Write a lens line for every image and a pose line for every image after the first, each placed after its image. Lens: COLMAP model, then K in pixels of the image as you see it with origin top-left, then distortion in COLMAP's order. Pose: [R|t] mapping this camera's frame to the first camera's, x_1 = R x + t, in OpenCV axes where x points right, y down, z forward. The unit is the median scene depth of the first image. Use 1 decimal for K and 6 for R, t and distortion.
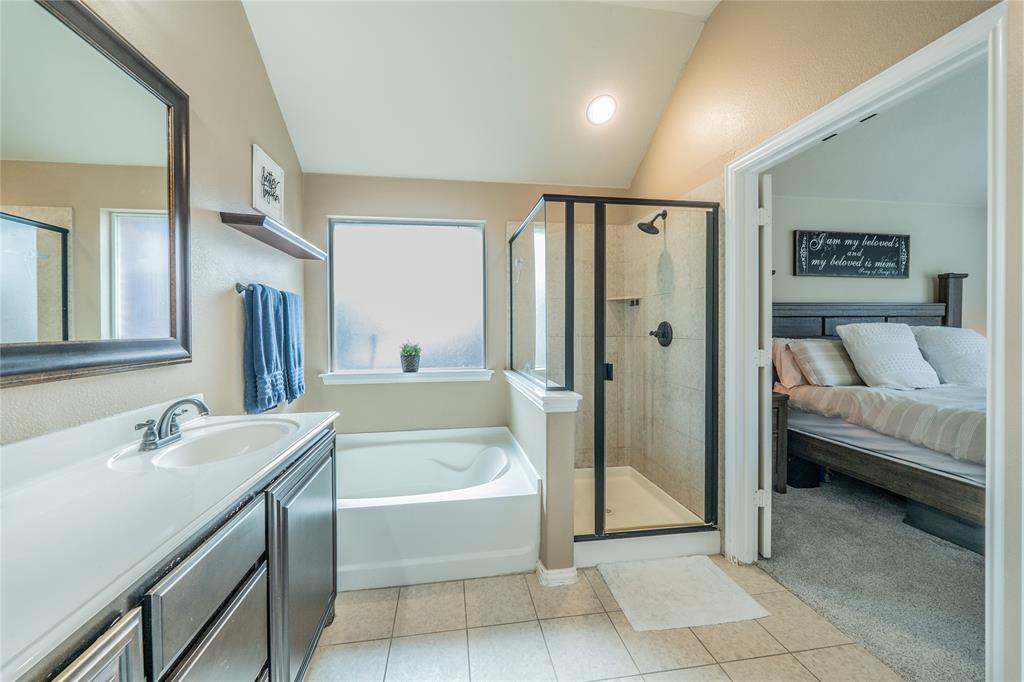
lens RADIAL K [[381.5, 0, 509.5], [0, 381.5, 335.0], [0, 0, 1]] dist [0.000691, 0.000030]
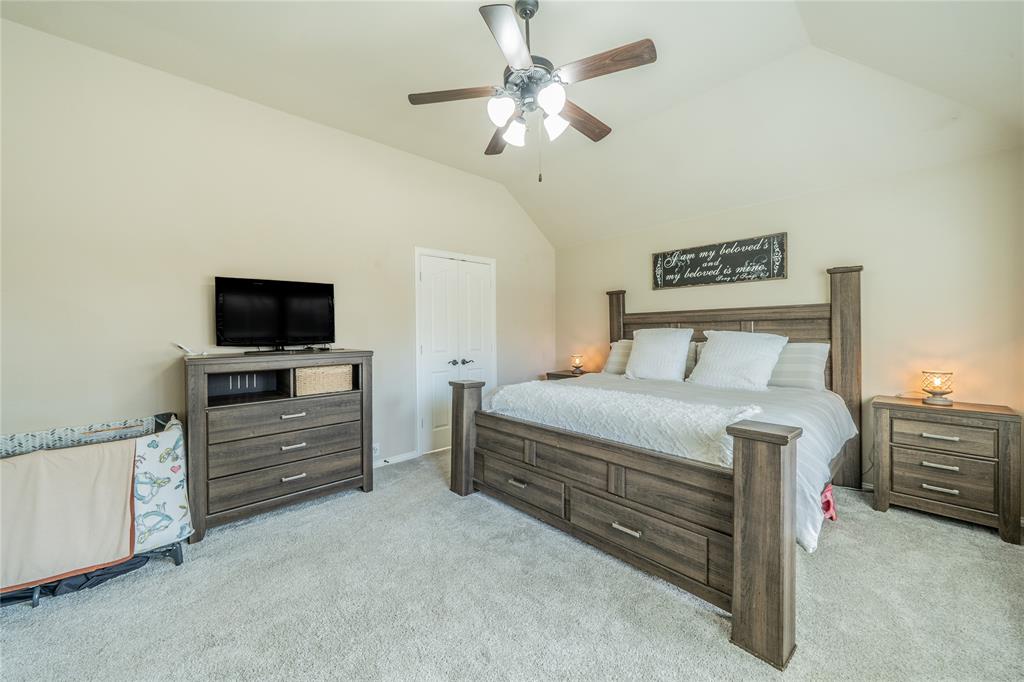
lens RADIAL K [[381.5, 0, 511.9], [0, 381.5, 335.0], [0, 0, 1]] dist [0.000691, 0.000030]
pose [[0.561819, 0.002780, -0.827255, 1.482714], [-0.008374, 0.999962, -0.002326, -0.003285], [0.827218, 0.008234, 0.561821, -0.075292]]
